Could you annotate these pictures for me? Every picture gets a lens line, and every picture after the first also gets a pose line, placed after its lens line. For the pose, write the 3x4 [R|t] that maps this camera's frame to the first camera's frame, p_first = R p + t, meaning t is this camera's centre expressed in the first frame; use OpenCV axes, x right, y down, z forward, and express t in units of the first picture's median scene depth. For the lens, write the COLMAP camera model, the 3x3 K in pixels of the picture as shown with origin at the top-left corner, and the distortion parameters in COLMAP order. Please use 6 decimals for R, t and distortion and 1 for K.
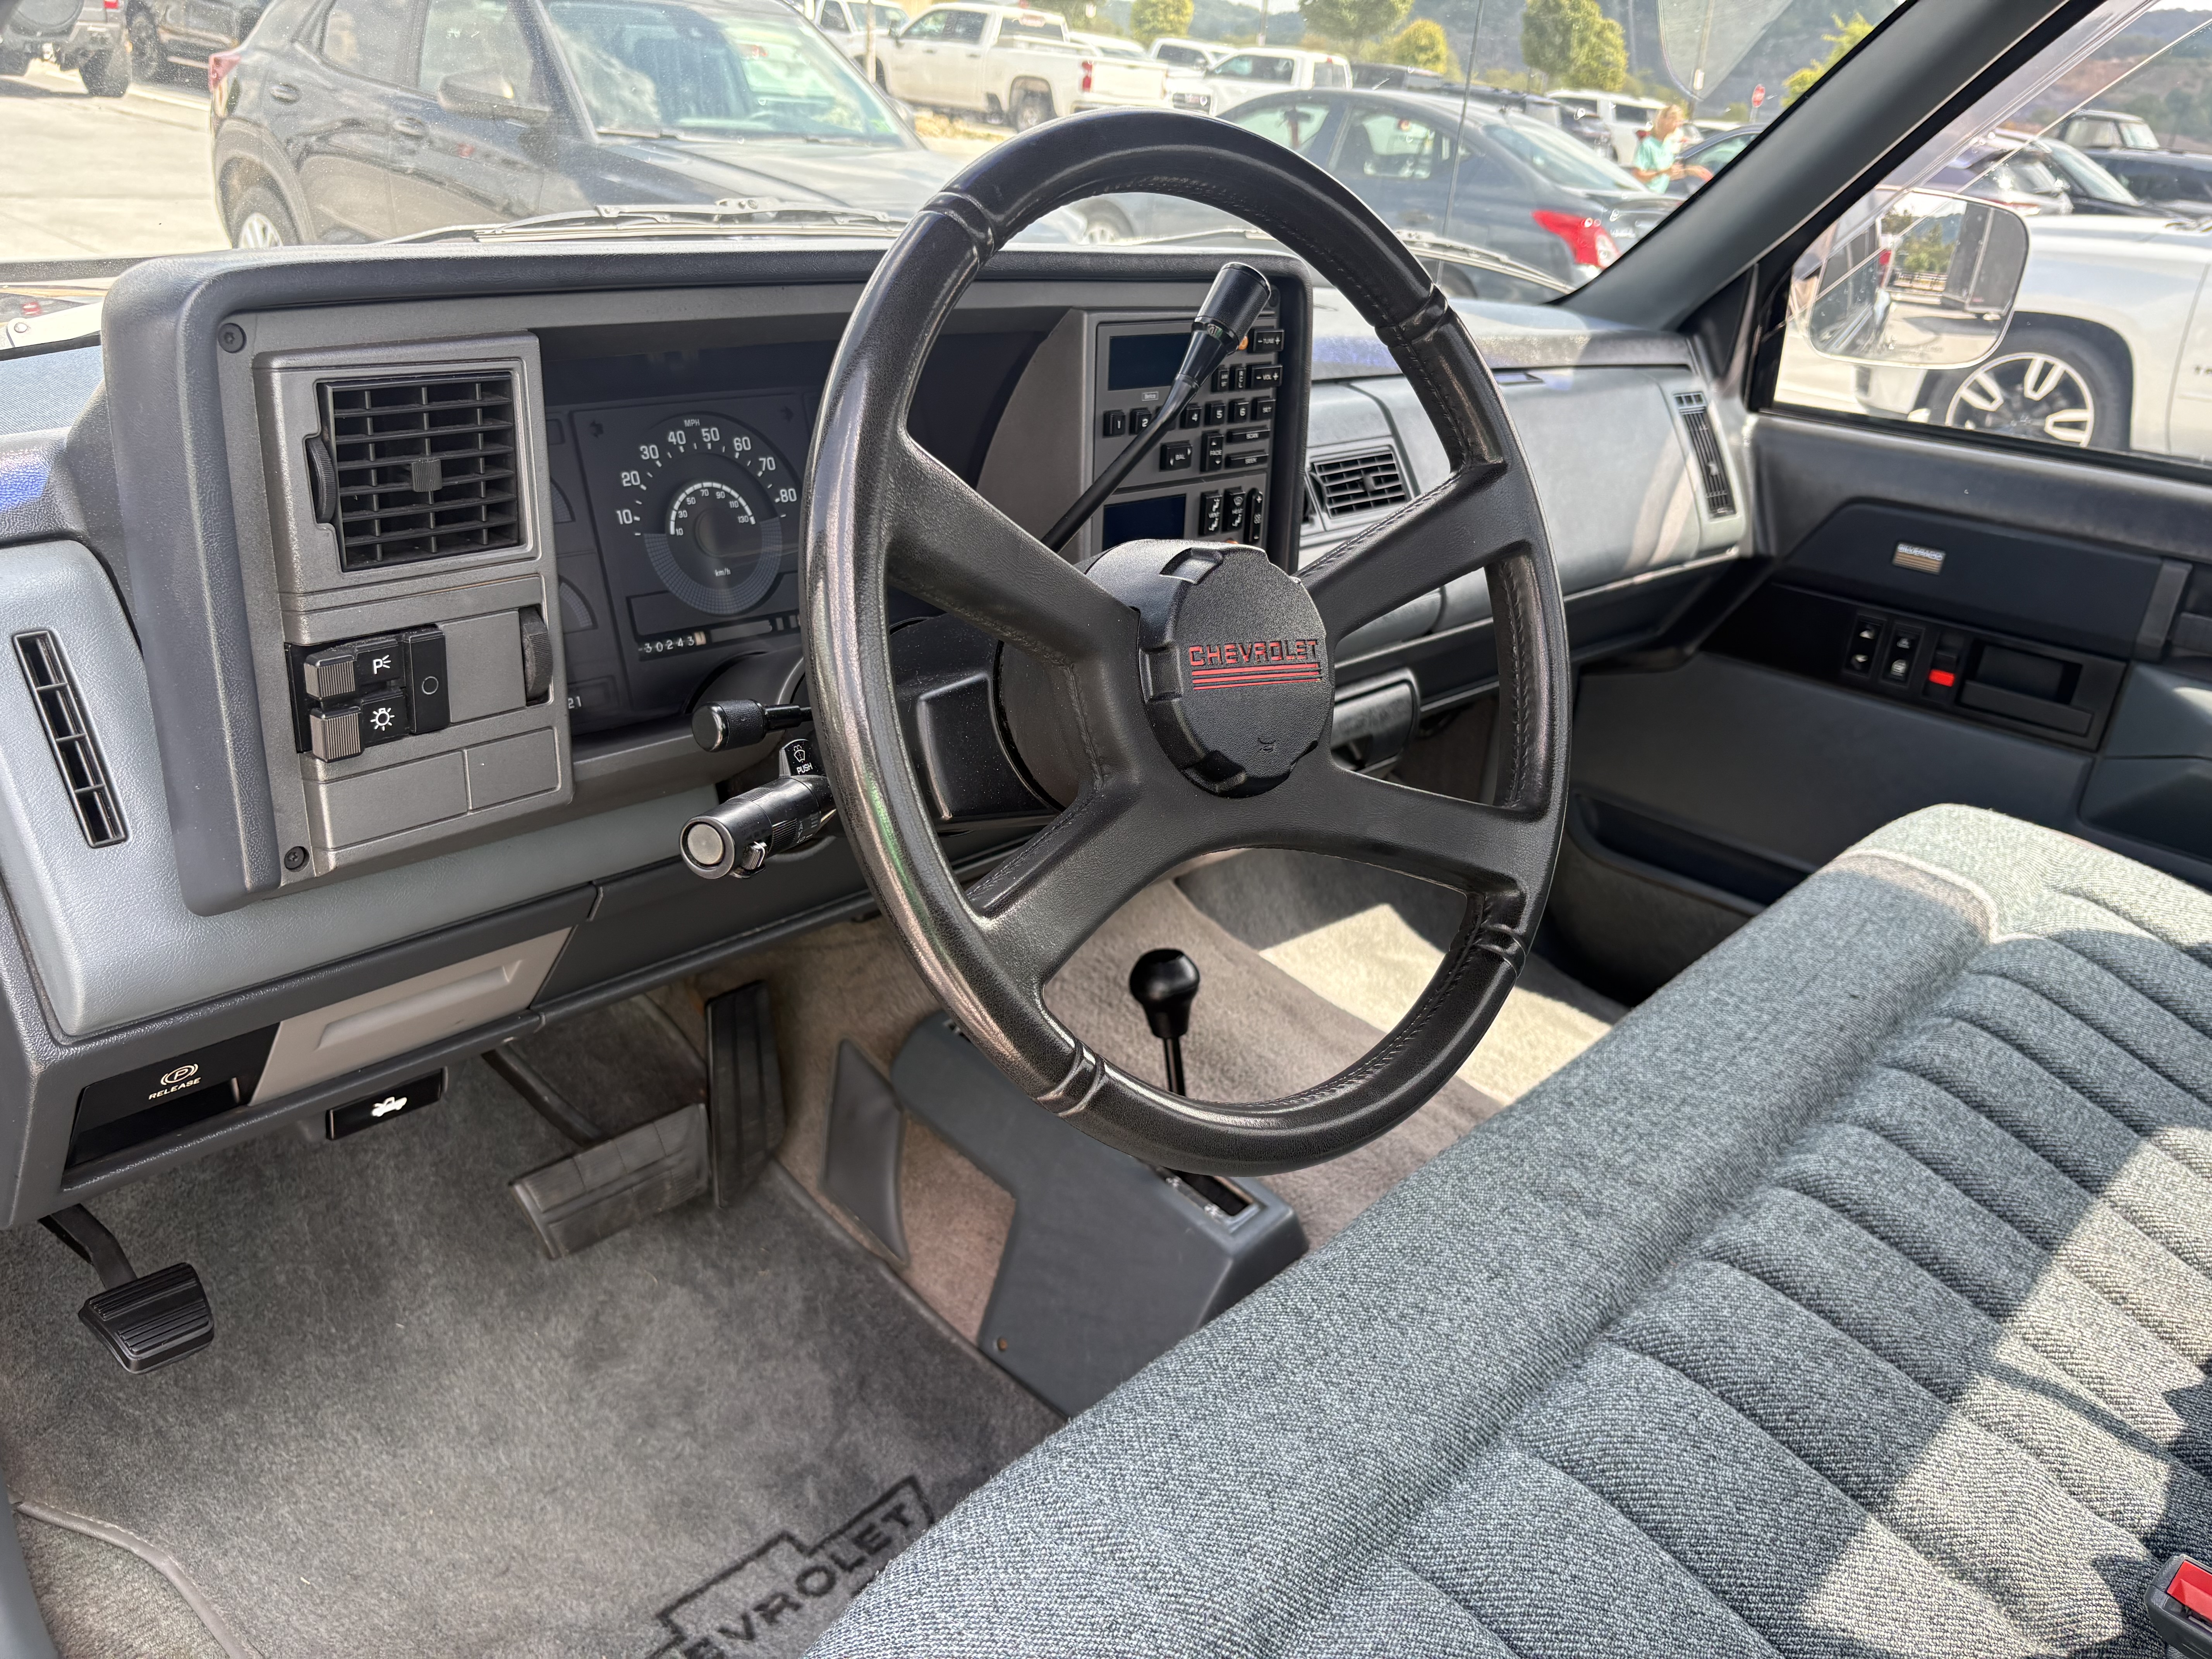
lens RADIAL K [[1740.9, 0, 1106.0], [0, 1740.9, 829.5], [0, 0, 1]] dist [-0.009775, -0.010370]
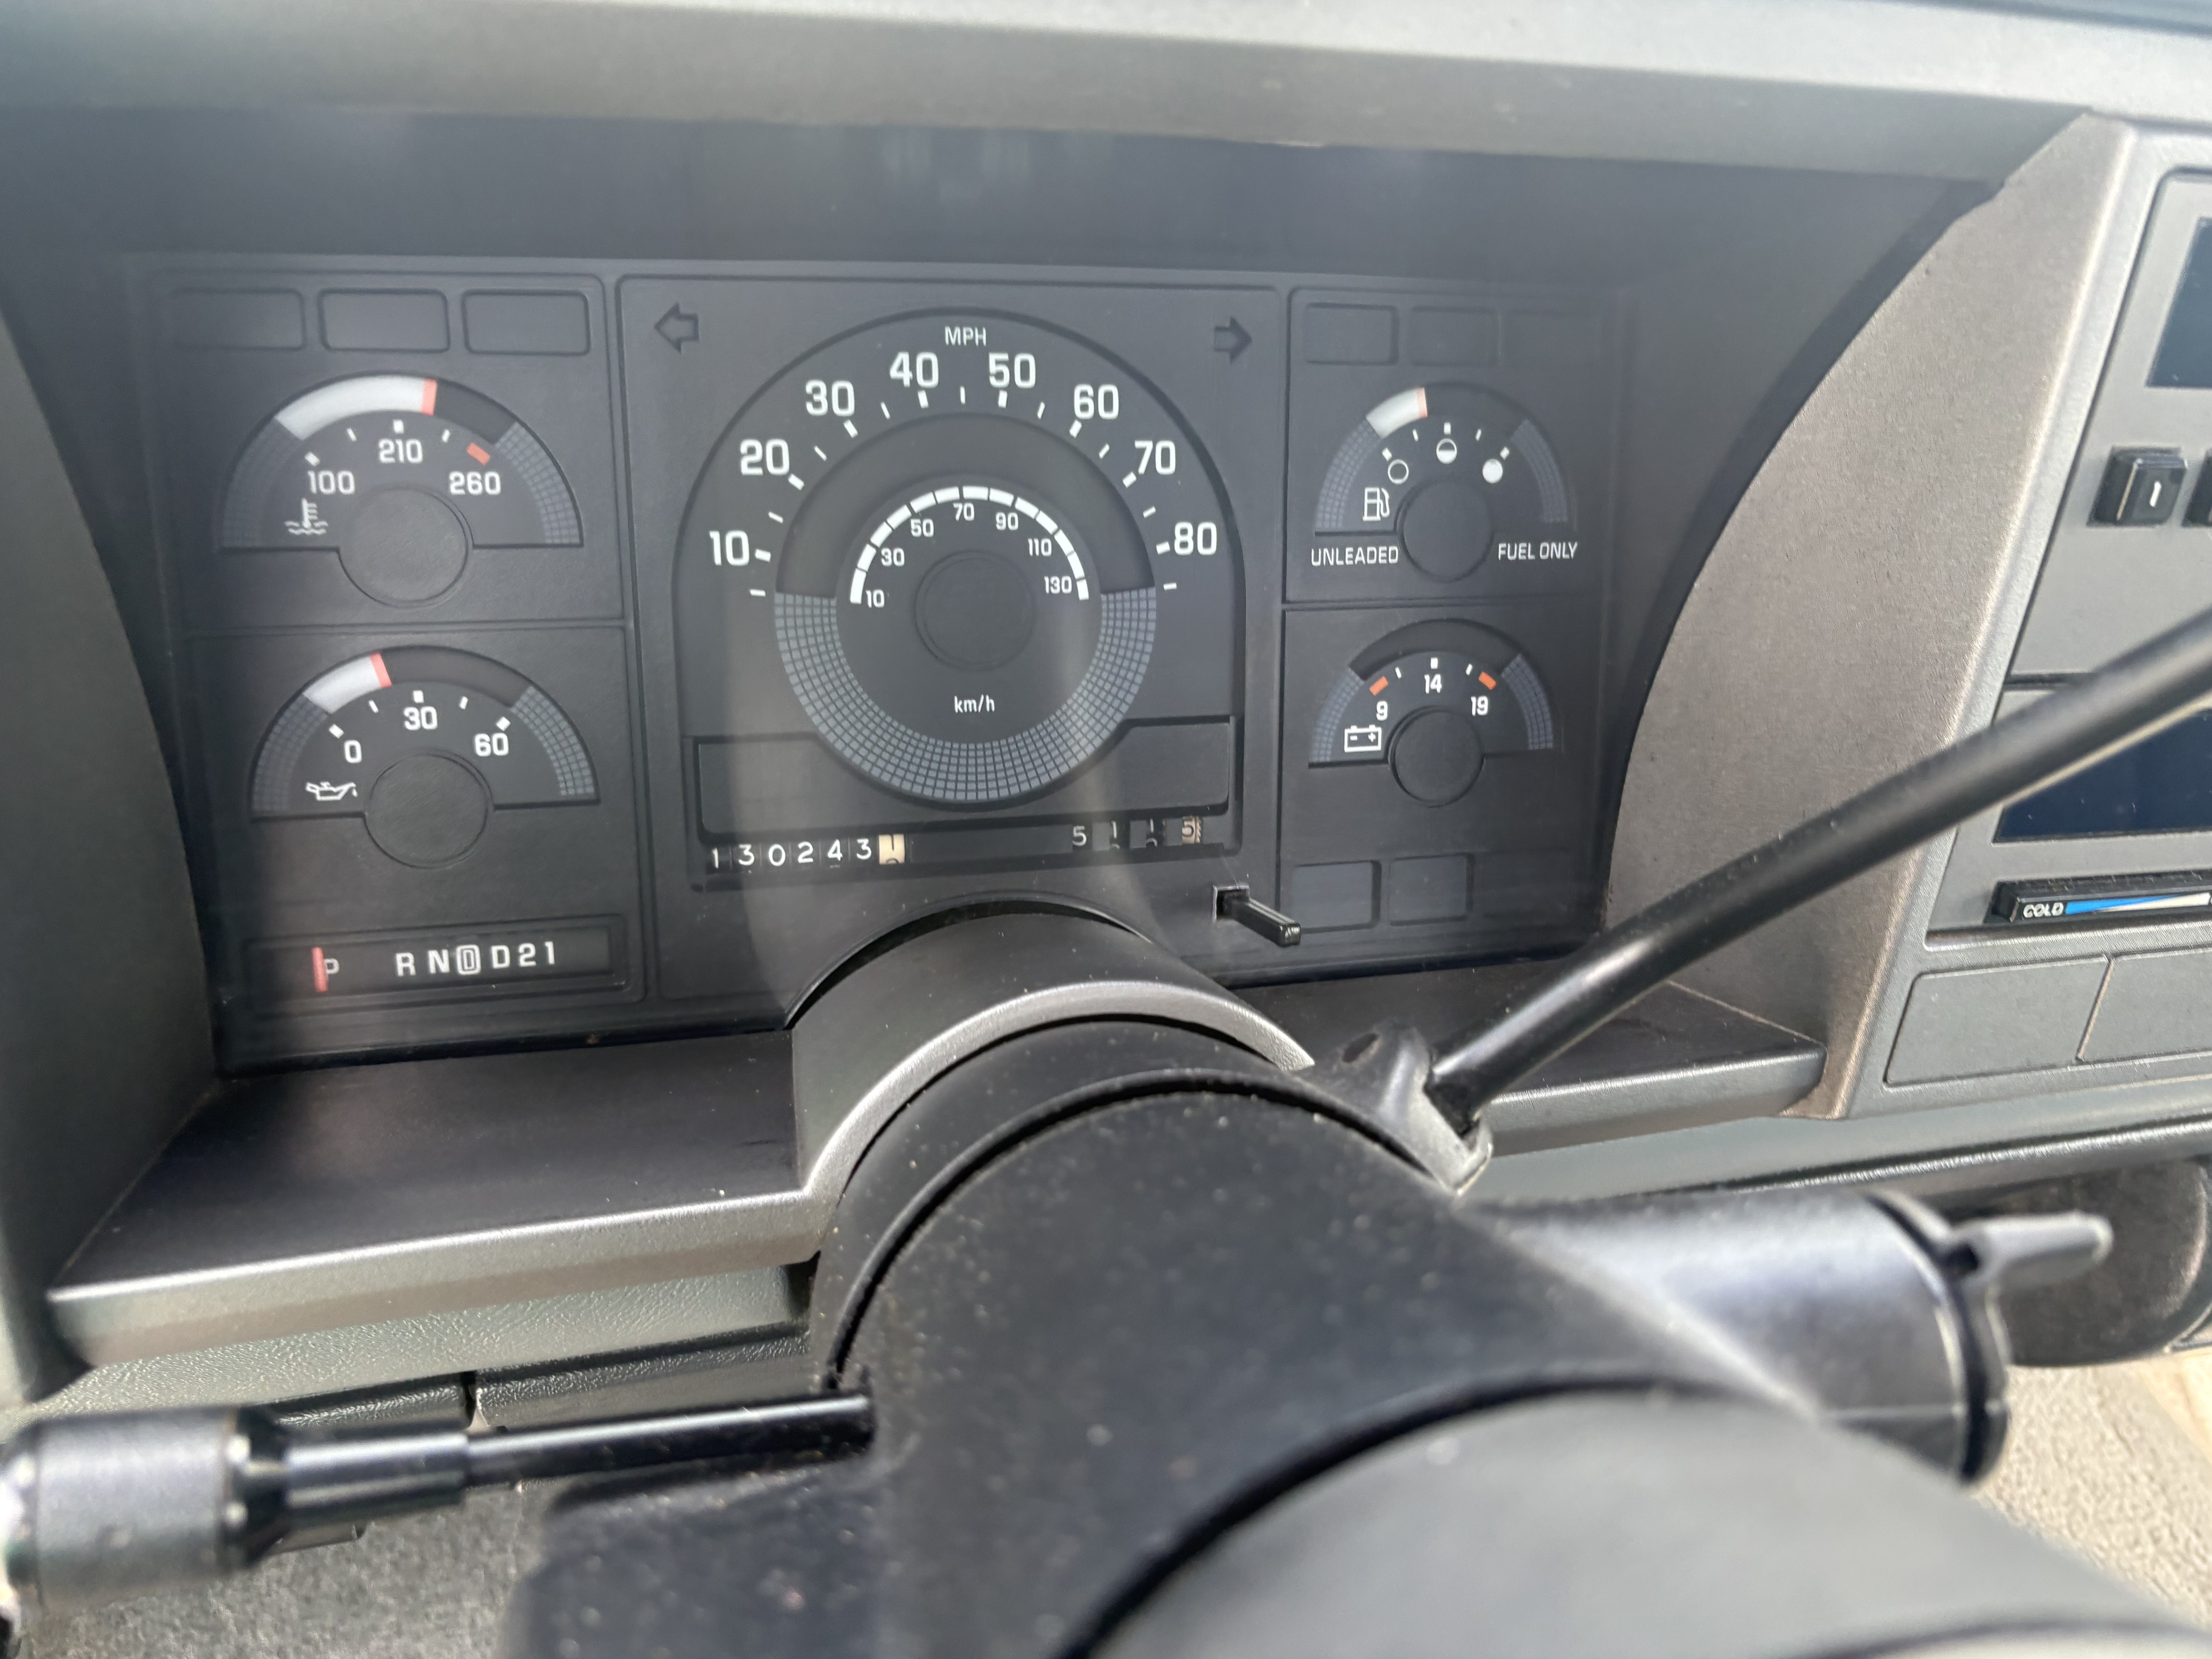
lens RADIAL K [[1740.9, 0, 1106.0], [0, 1740.9, 829.5], [0, 0, 1]] dist [-0.009775, -0.010370]
pose [[0.861188, 0.244750, -0.445480, -0.001837], [-0.216599, 0.969585, 0.113975, -0.174963], [0.459826, -0.001663, 0.888007, 0.651993]]
